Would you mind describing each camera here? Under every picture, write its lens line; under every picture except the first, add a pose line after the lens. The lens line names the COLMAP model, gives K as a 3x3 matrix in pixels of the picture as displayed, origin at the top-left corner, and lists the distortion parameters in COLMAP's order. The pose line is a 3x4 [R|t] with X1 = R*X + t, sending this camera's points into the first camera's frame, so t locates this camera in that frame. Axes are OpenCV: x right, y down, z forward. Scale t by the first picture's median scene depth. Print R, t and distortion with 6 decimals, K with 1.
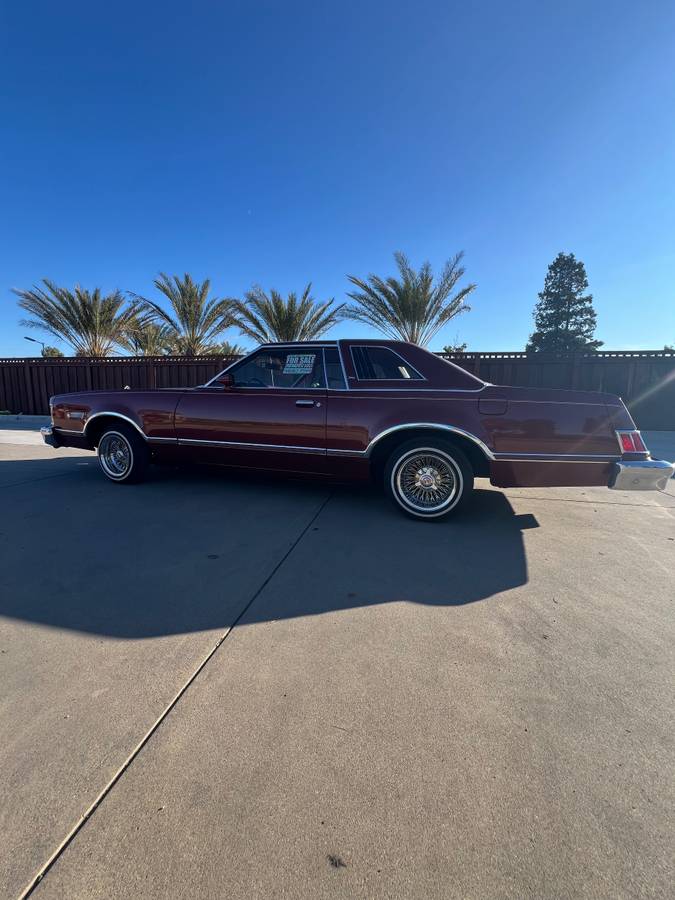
lens RADIAL K [[360.9, 0, 336.6], [0, 360.9, 452.9], [0, 0, 1]] dist [-0.004247, 0.001281]
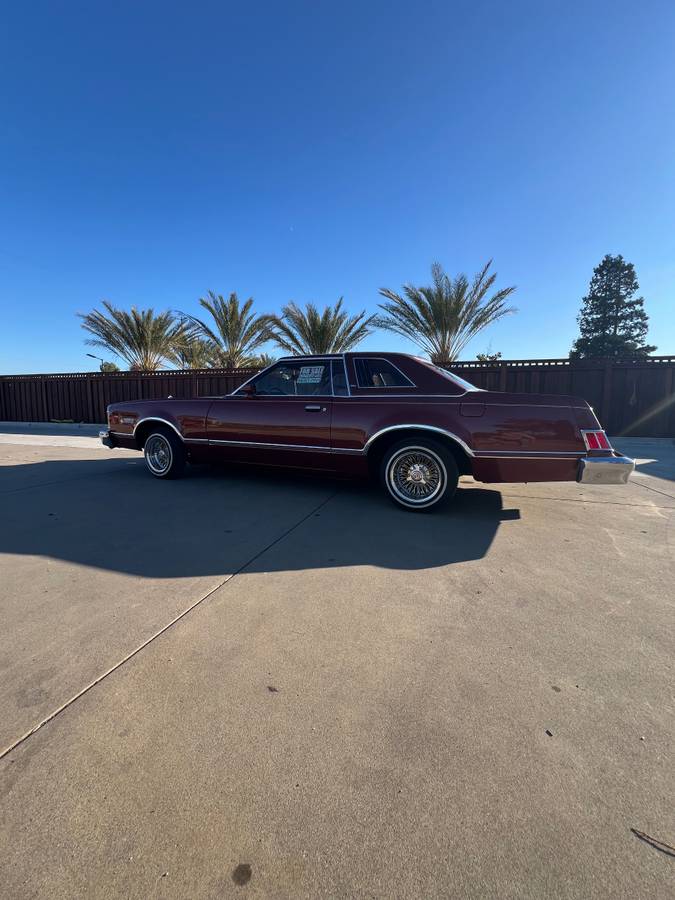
lens RADIAL K [[360.9, 0, 334.3], [0, 360.9, 451.9], [0, 0, 1]] dist [-0.004247, 0.001281]
pose [[0.994387, 0.007456, -0.105538, 0.080151], [-0.010619, 0.999510, -0.029436, 0.027577], [0.105267, 0.030391, 0.993980, -0.106257]]
